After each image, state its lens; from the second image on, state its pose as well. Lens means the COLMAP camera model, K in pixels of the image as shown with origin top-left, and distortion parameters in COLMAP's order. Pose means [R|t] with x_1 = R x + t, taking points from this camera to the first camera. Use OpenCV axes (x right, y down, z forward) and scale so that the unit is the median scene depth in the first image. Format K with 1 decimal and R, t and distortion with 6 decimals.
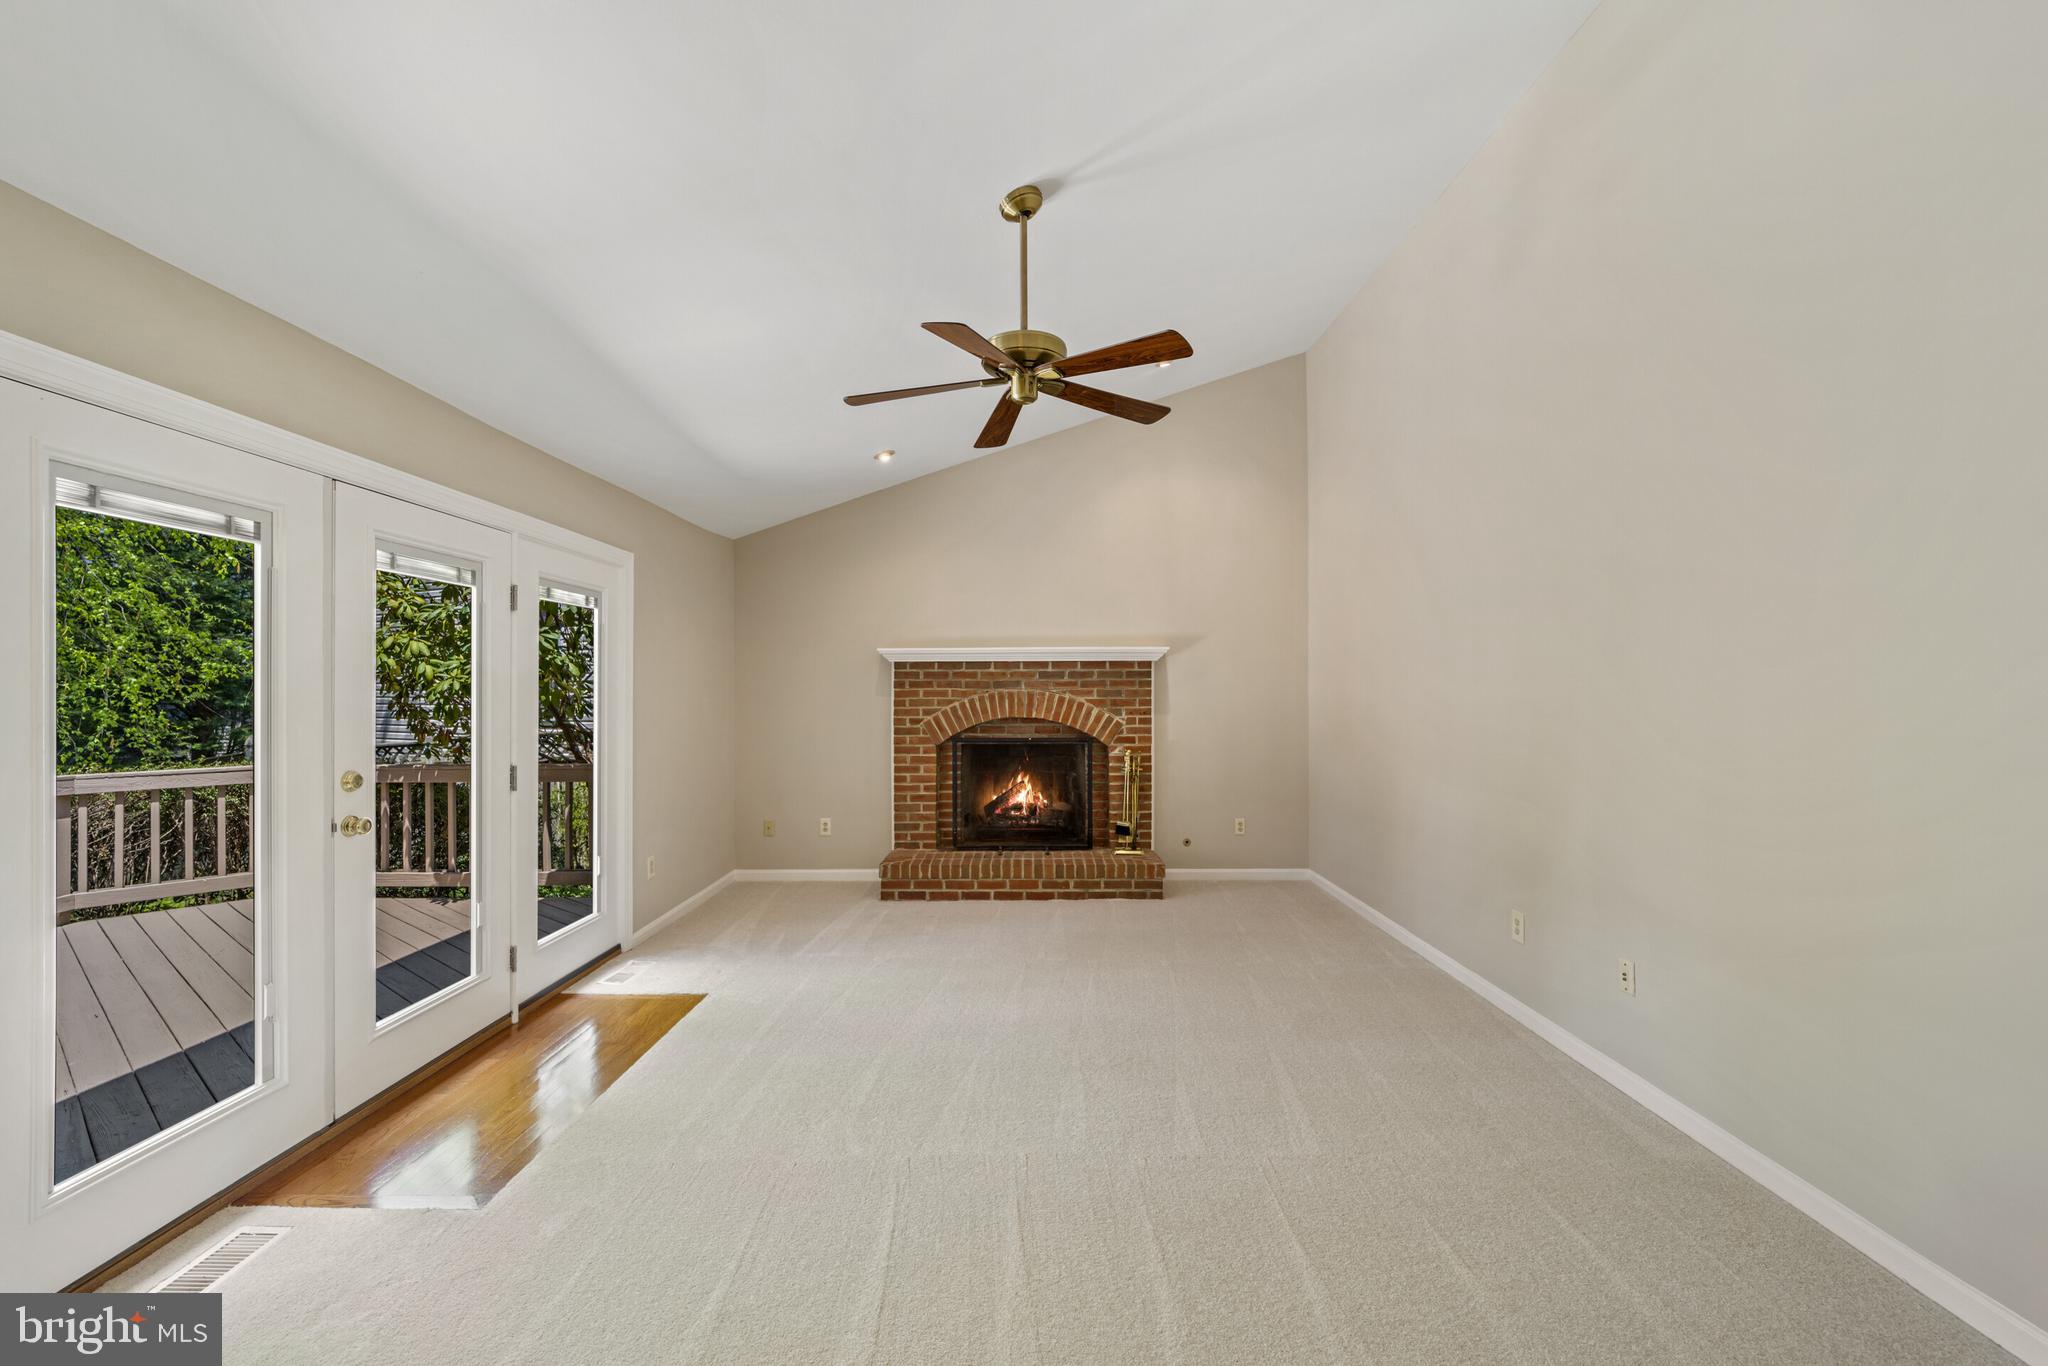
lens RADIAL K [[819.4, 0, 1020.0], [0, 819.4, 690.9], [0, 0, 1]] dist [0.002833, -0.000337]
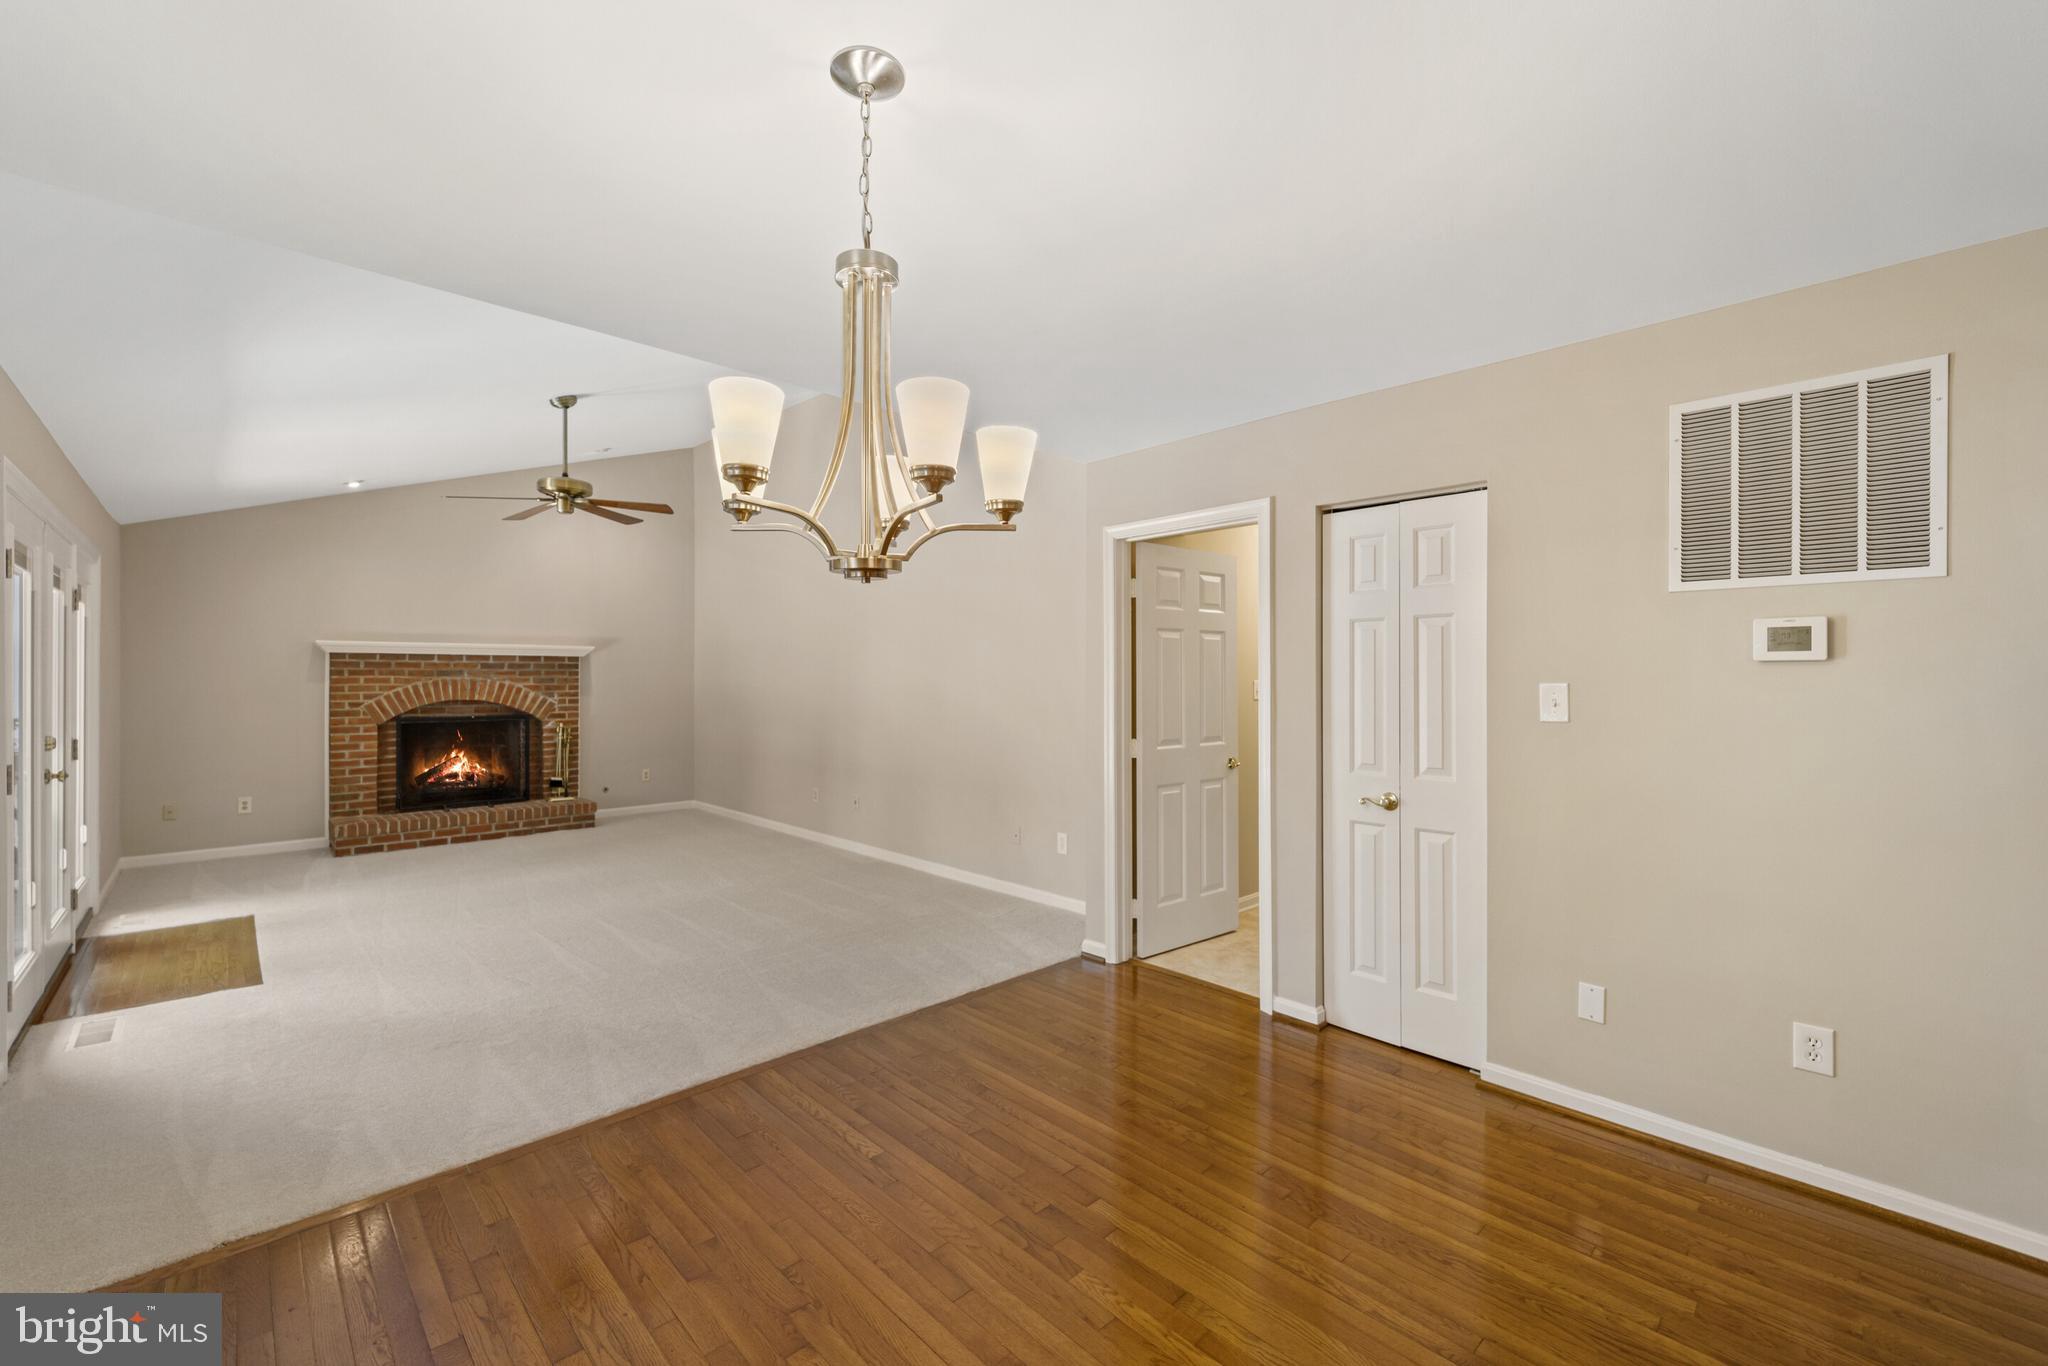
lens RADIAL K [[819.4, 0, 1017.5], [0, 819.4, 681.6], [0, 0, 1]] dist [0.002833, -0.000337]
pose [[0.716588, 0.001254, 0.697496, -0.264065], [-0.002749, 0.999996, 0.001027, 0.000984], [-0.697491, -0.002653, 0.716588, -0.469998]]
